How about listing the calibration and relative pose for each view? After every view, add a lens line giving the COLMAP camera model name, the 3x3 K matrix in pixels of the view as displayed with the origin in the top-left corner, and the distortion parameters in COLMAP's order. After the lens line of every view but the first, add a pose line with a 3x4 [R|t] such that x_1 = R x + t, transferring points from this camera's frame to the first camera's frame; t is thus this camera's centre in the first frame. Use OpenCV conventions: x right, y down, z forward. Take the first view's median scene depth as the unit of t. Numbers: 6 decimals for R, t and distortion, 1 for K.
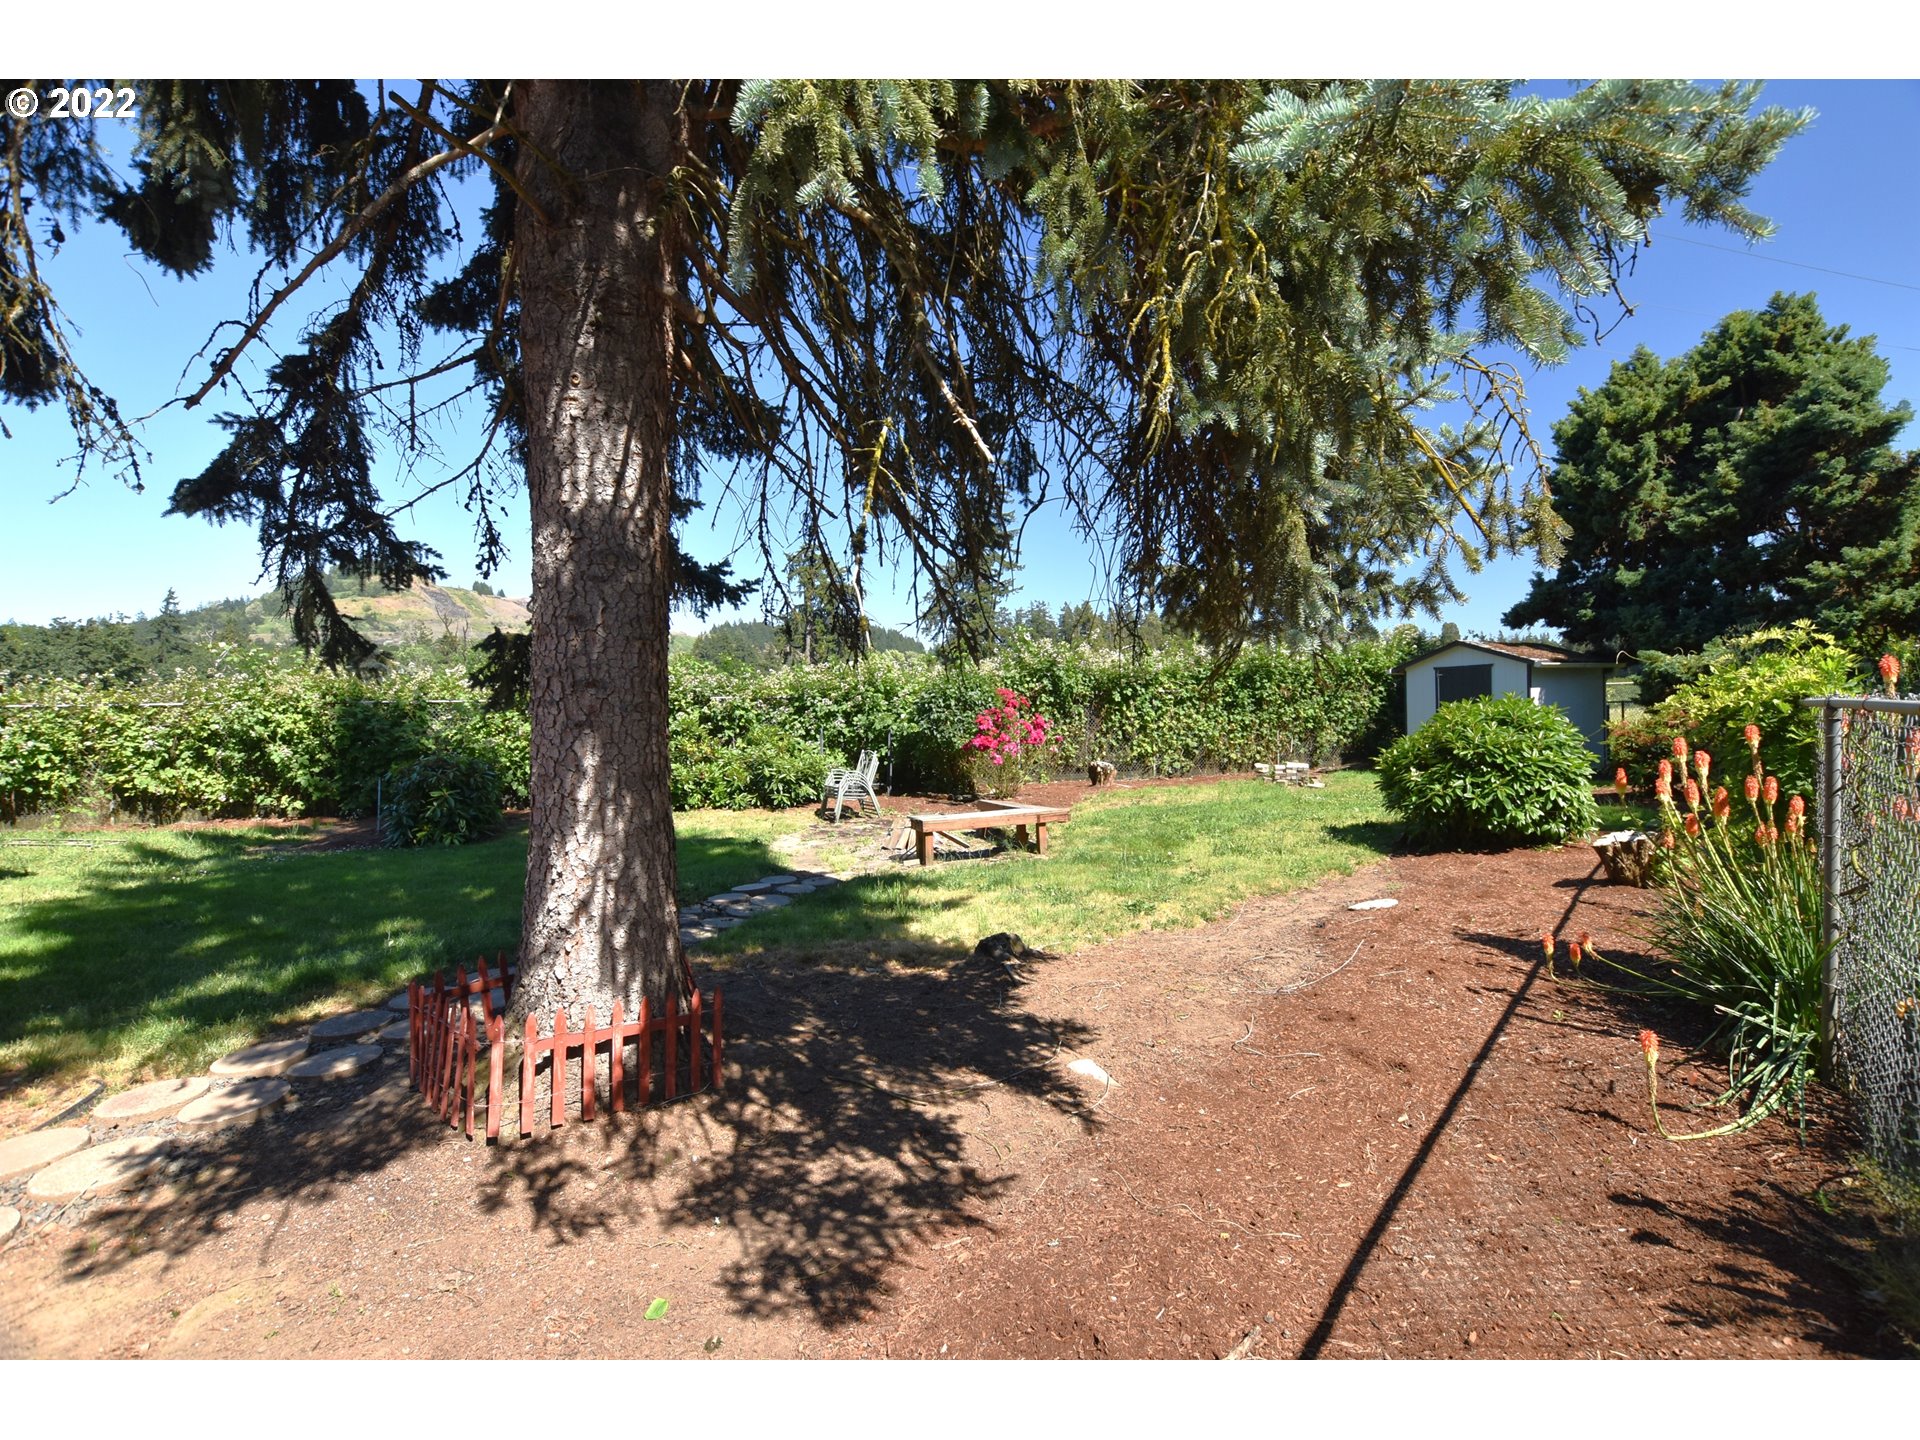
lens RADIAL K [[853.9, 0, 970.3], [0, 853.9, 717.5], [0, 0, 1]] dist [-0.022009, 0.000342]
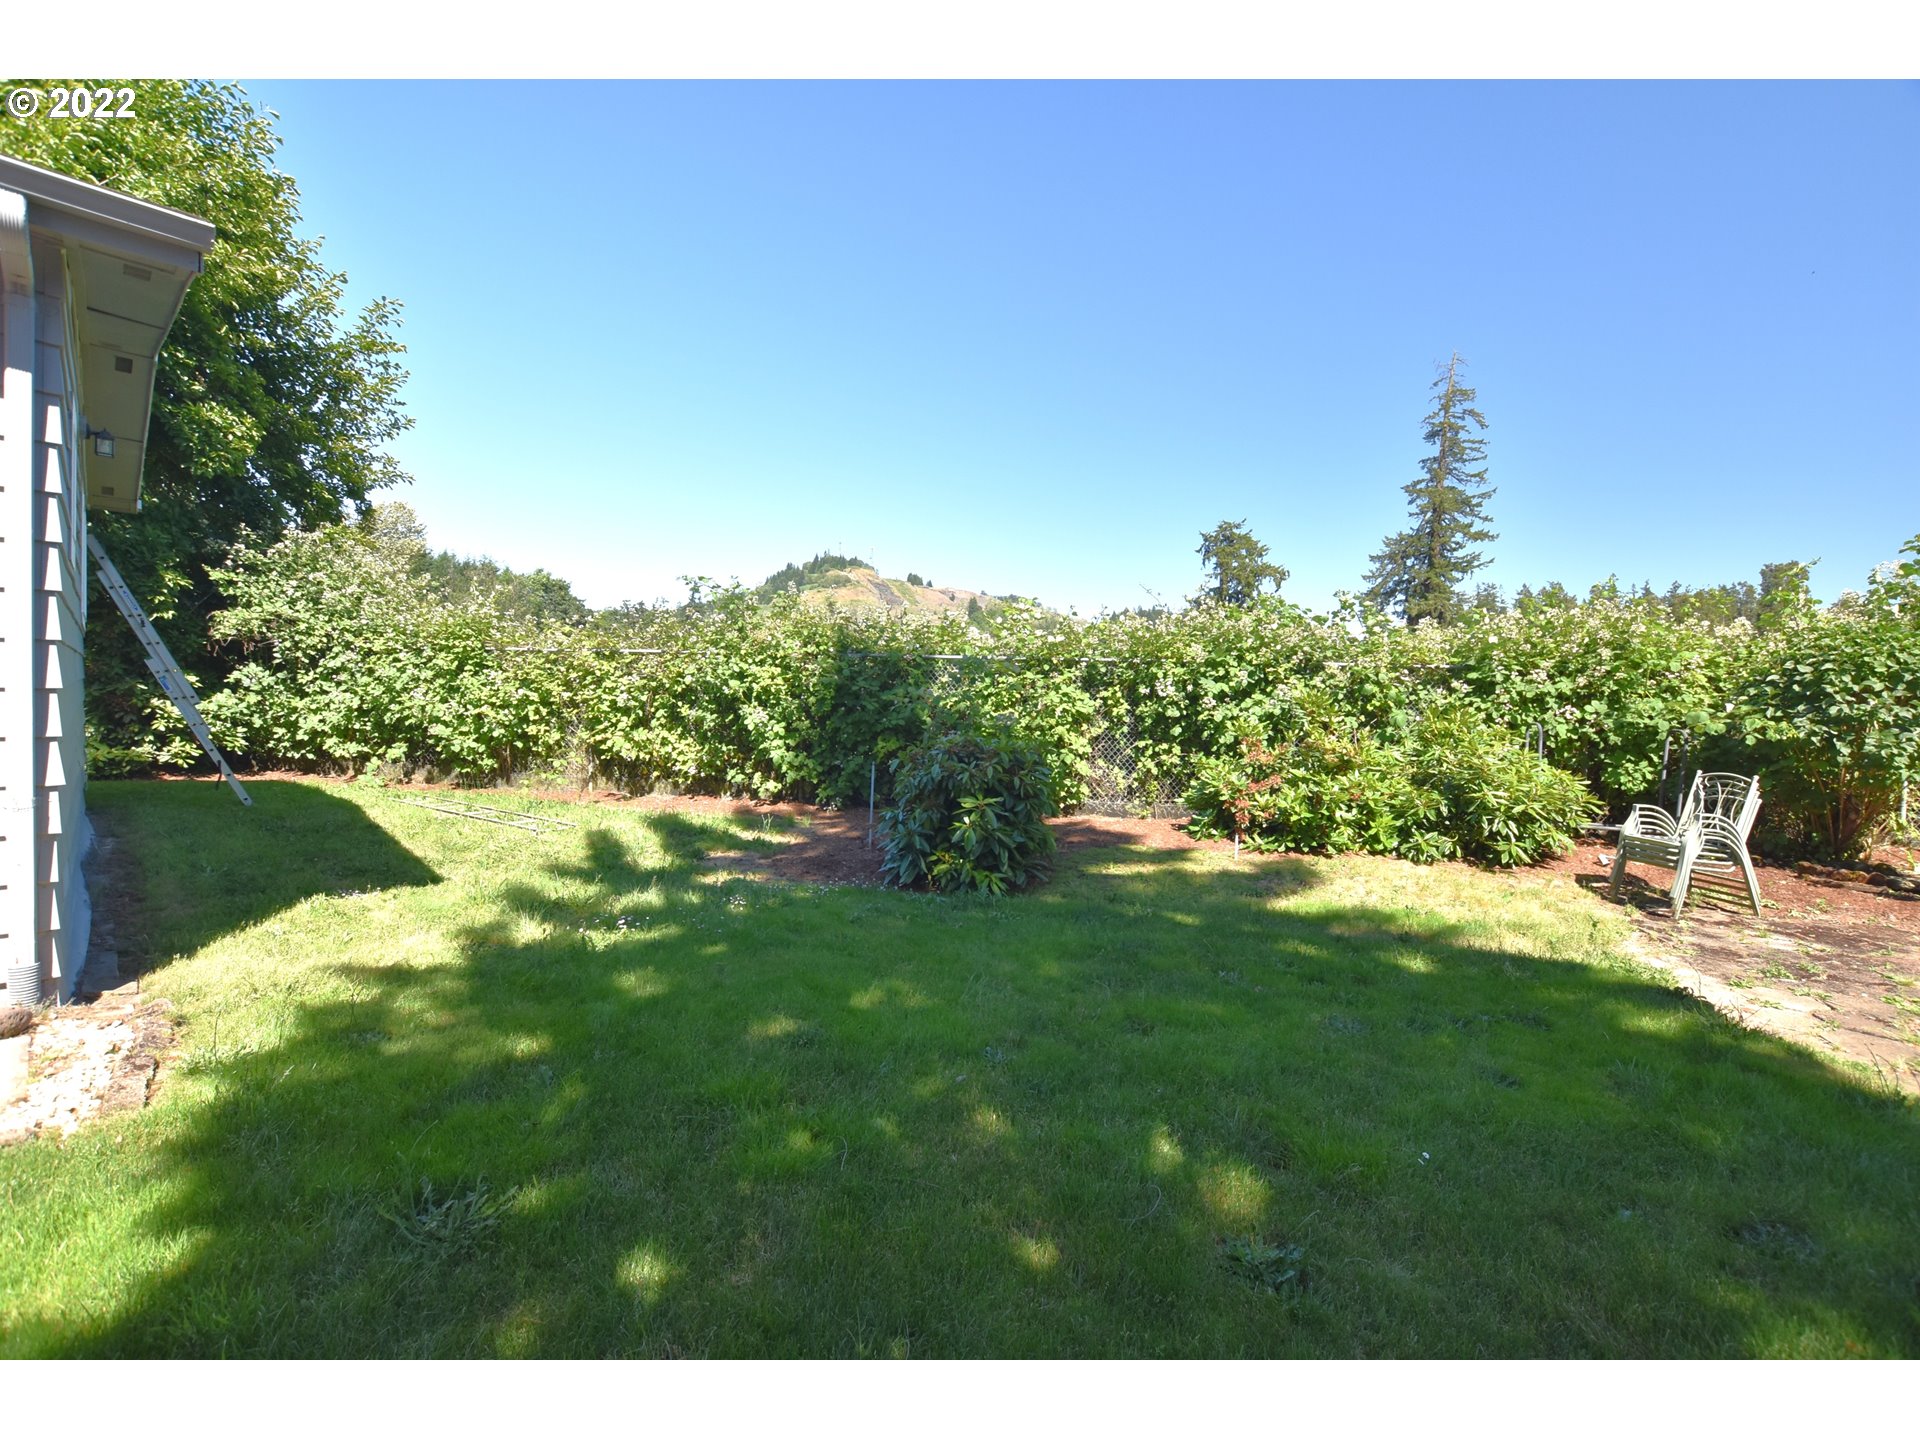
lens RADIAL K [[853.9, 0, 970.3], [0, 853.9, 717.5], [0, 0, 1]] dist [-0.022009, 0.000342]
pose [[0.899408, 0.050821, -0.434146, -0.308551], [-0.044951, 0.998706, 0.023785, 0.015595], [0.434793, -0.001877, 0.900528, 0.388261]]
